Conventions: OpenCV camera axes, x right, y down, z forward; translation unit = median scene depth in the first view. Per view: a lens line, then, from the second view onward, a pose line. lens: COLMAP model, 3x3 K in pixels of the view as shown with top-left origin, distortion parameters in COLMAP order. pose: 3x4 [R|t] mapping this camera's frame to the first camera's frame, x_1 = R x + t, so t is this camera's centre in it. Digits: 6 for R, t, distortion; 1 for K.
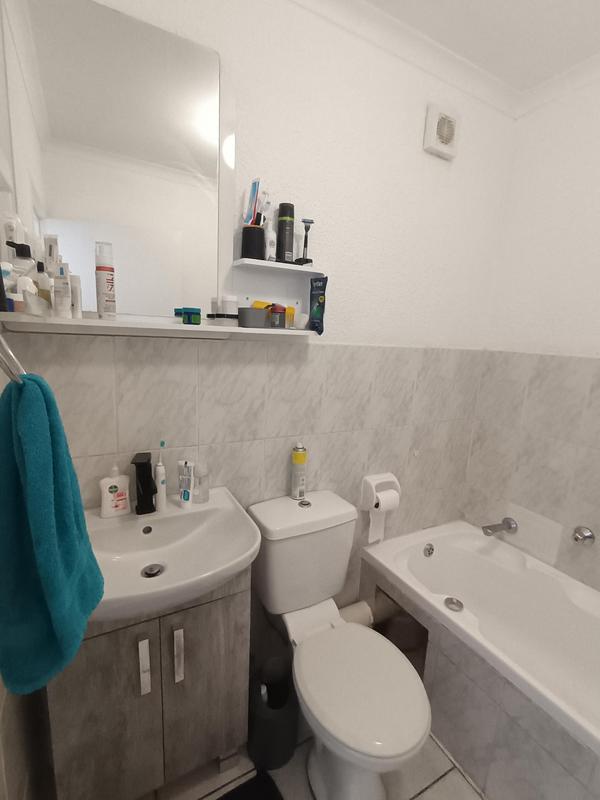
lens RADIAL K [[376.7, 0, 304.6], [0, 376.7, 399.3], [0, 0, 1]] dist [-0.003899, 0.001702]
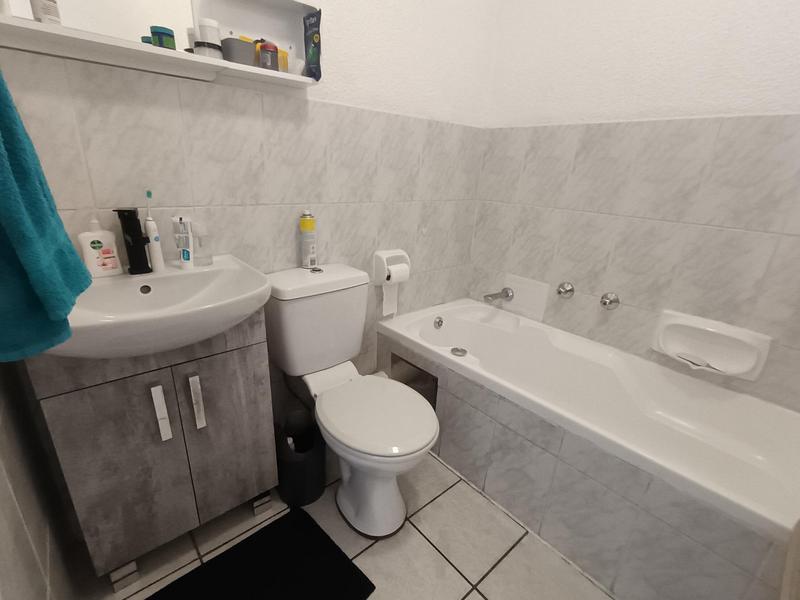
lens RADIAL K [[376.7, 0, 394.7], [0, 376.7, 301.8], [0, 0, 1]] dist [-0.003899, 0.001702]
pose [[0.980065, -0.074340, 0.184245, 0.014053], [0.042735, 0.984531, 0.169920, 0.214009], [-0.194026, -0.158658, 0.968081, -0.028628]]
